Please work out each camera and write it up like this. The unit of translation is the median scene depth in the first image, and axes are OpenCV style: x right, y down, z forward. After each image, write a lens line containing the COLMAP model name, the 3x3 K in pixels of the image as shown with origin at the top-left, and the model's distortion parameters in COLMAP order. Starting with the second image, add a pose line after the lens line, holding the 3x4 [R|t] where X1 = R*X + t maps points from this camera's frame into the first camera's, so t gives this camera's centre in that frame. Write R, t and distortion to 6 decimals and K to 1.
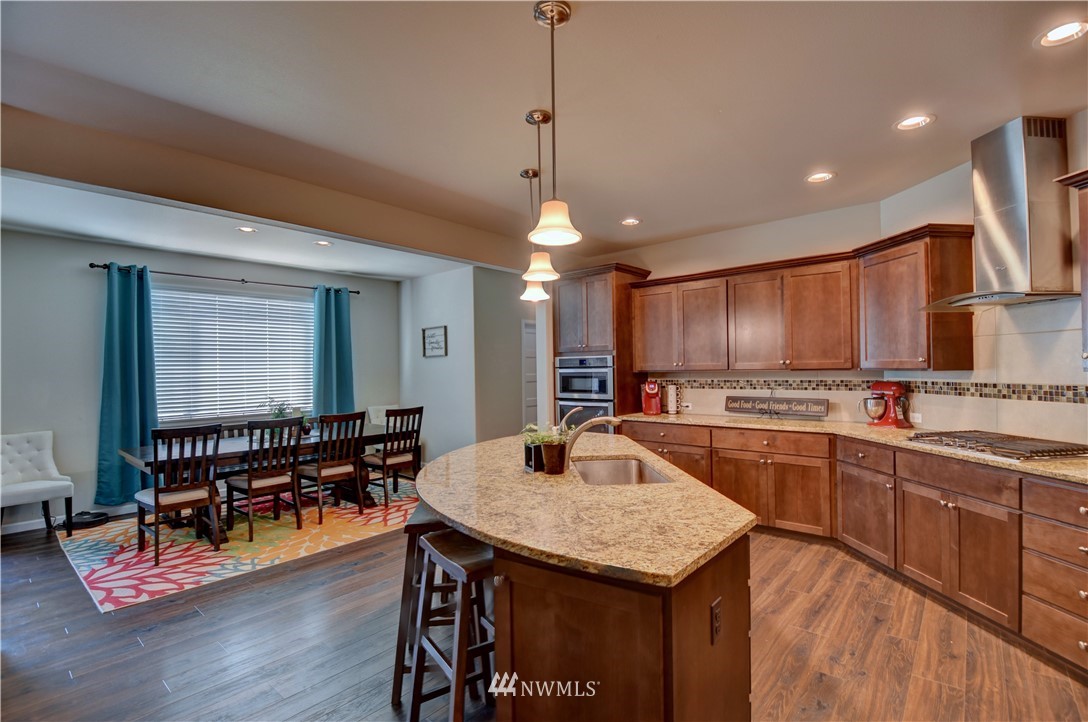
lens RADIAL K [[509.2, 0, 544.7], [0, 509.2, 364.4], [0, 0, 1]] dist [-0.001004, -0.018732]
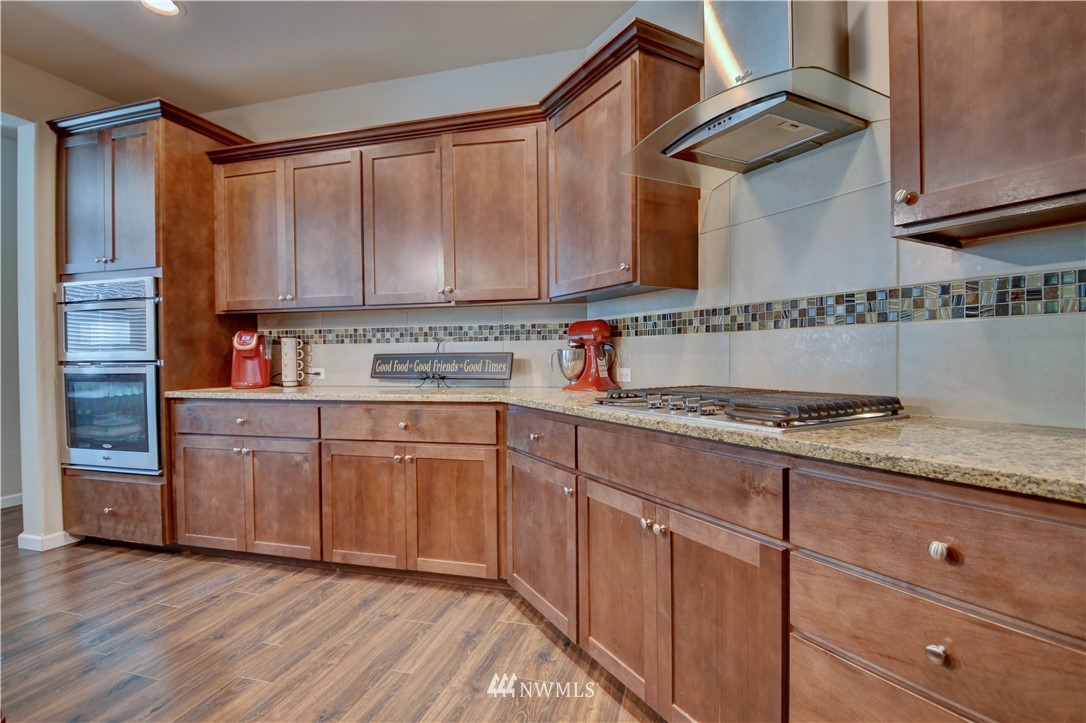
lens RADIAL K [[536.0, 0, 547.0], [0, 536.0, 368.4], [0, 0, 1]] dist [0.046977, -0.062384]
pose [[0.909138, -0.002705, 0.416486, 0.353666], [-0.007037, 0.999736, 0.021855, 0.081875], [-0.416435, -0.022800, 0.908880, 0.412348]]
